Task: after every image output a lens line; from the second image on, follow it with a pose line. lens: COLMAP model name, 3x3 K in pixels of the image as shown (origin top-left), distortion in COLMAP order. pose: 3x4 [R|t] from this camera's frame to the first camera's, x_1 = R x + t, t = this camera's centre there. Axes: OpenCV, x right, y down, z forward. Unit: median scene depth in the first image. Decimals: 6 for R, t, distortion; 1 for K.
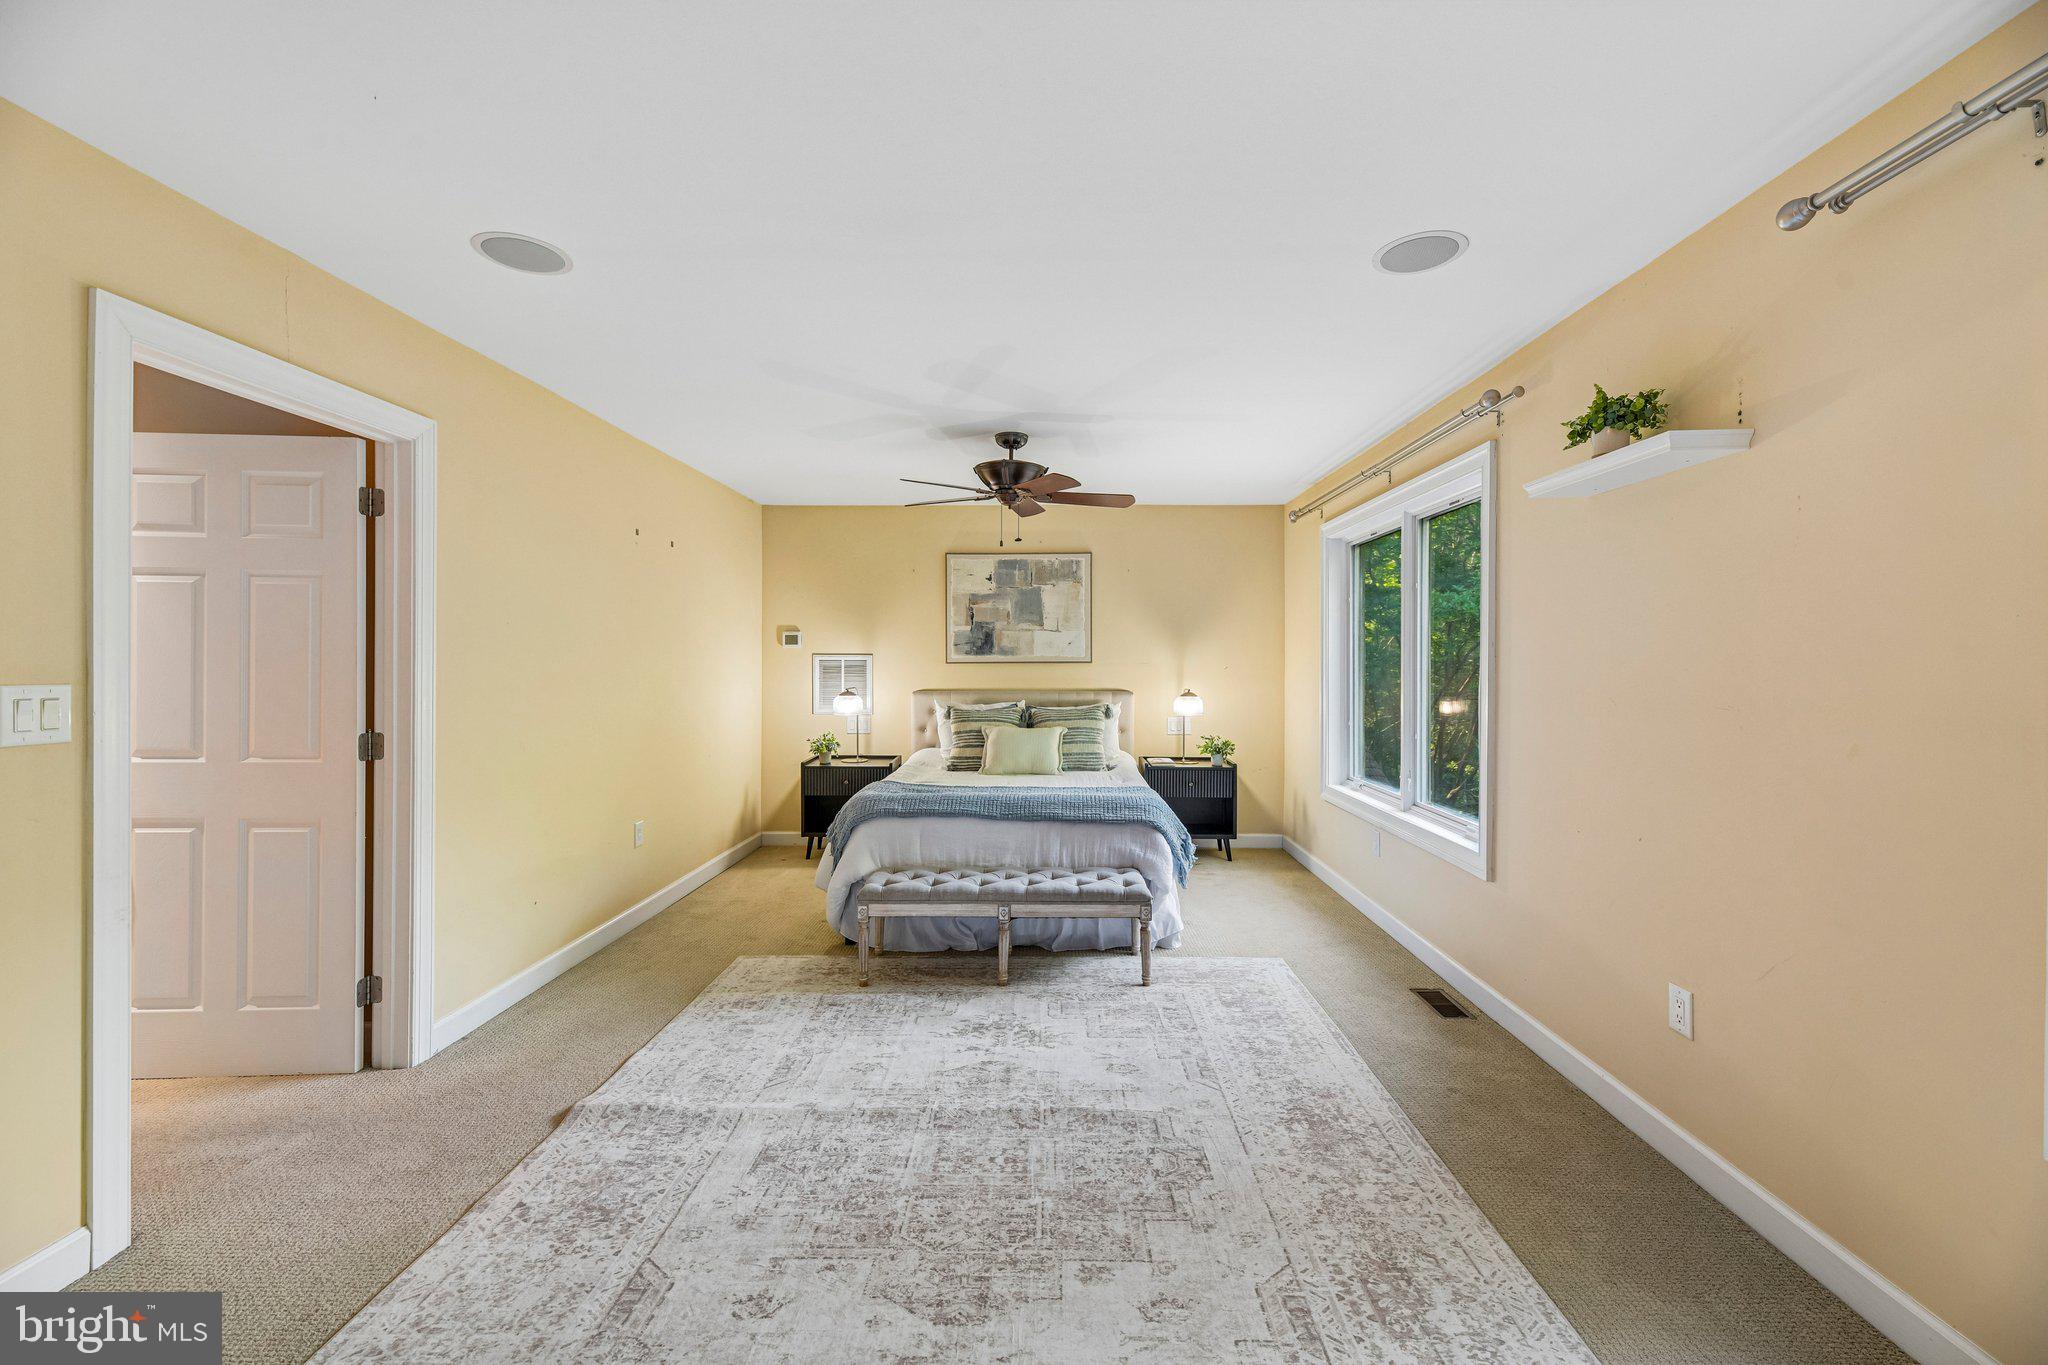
lens RADIAL K [[828.3, 0, 1032.0], [0, 828.3, 669.6], [0, 0, 1]] dist [0.005811, -0.002454]
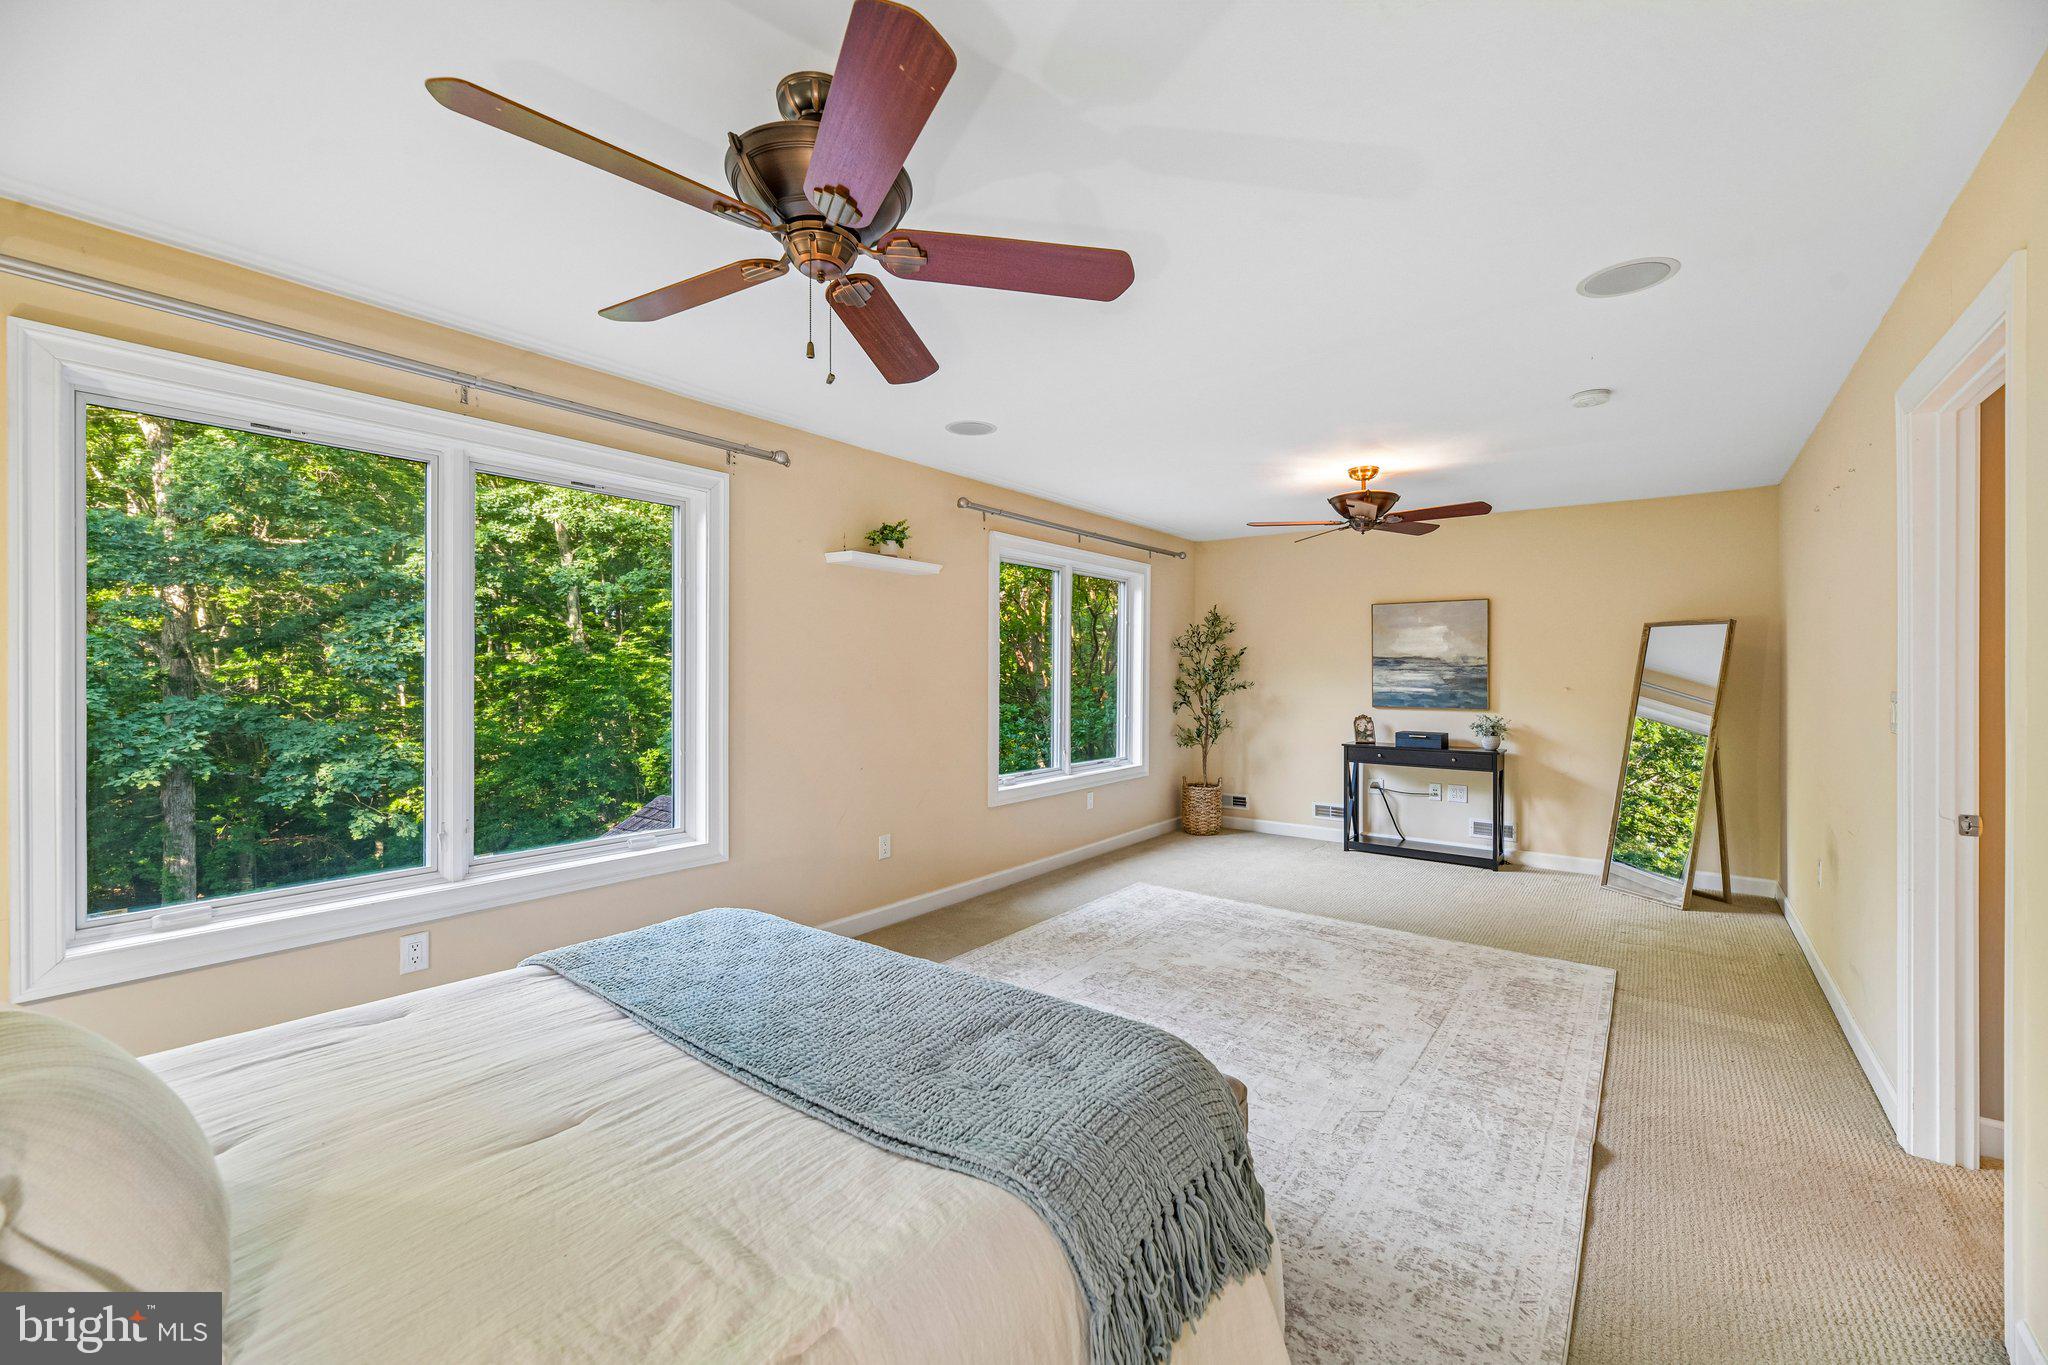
lens RADIAL K [[828.3, 0, 1036.2], [0, 828.3, 674.8], [0, 0, 1]] dist [0.005811, -0.002454]
pose [[-0.815514, -0.007181, 0.578693, -0.371693], [-0.003264, 0.999964, 0.007808, -0.009165], [-0.578729, 0.004478, -0.815508, 1.372283]]
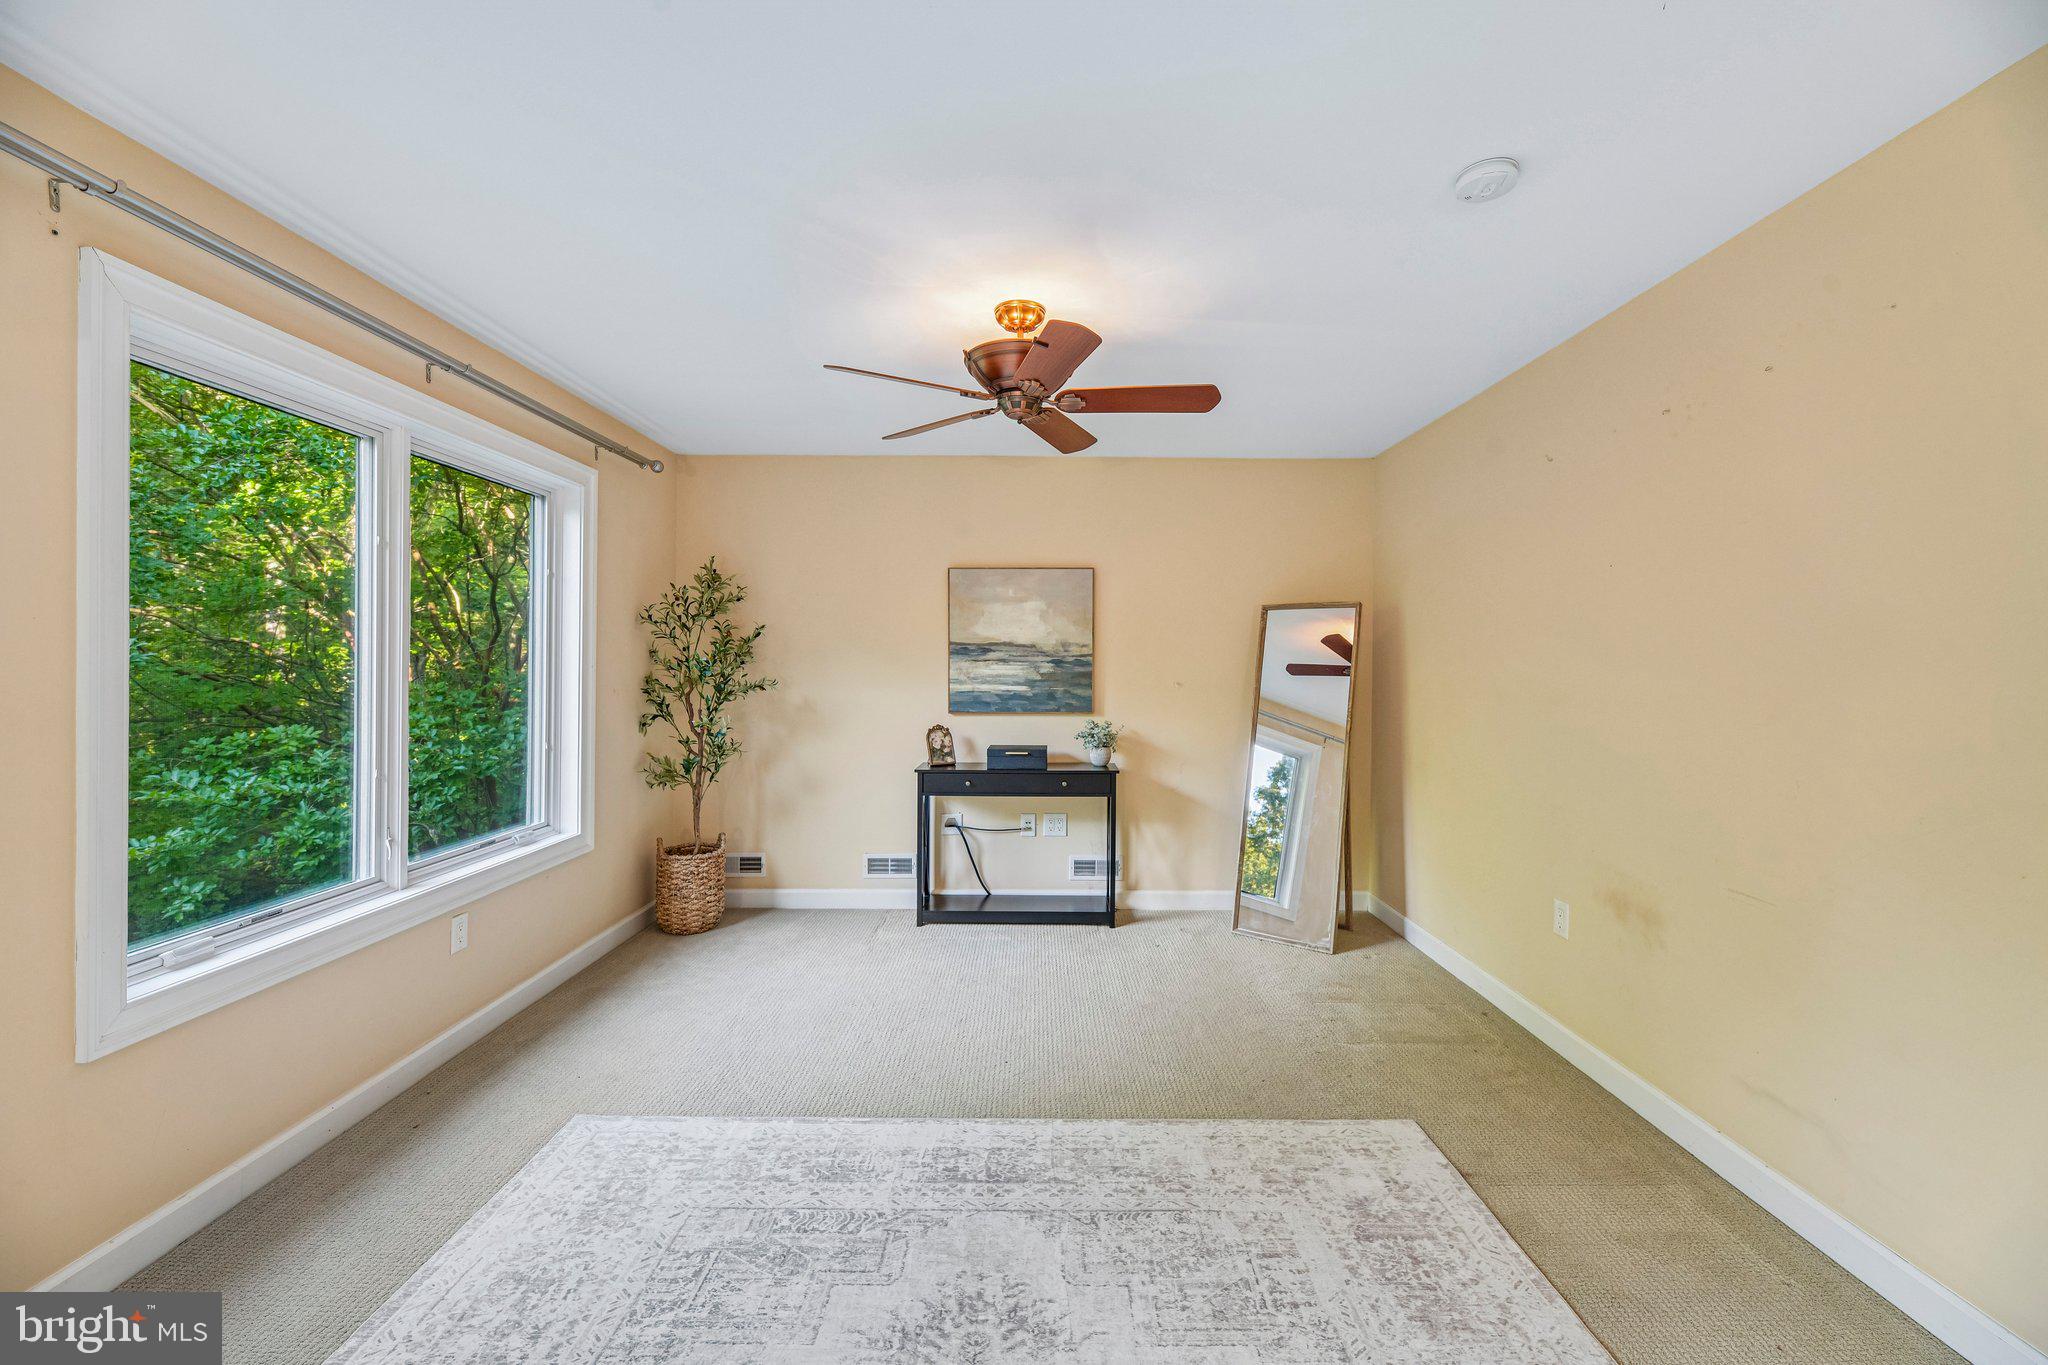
lens RADIAL K [[828.3, 0, 1035.3], [0, 828.3, 664.2], [0, 0, 1]] dist [0.005811, -0.002454]
pose [[-0.999826, -0.004155, -0.018173, -0.073896], [-0.004138, 0.999991, -0.000961, -0.002942], [0.018177, -0.000886, -0.999834, 0.829348]]
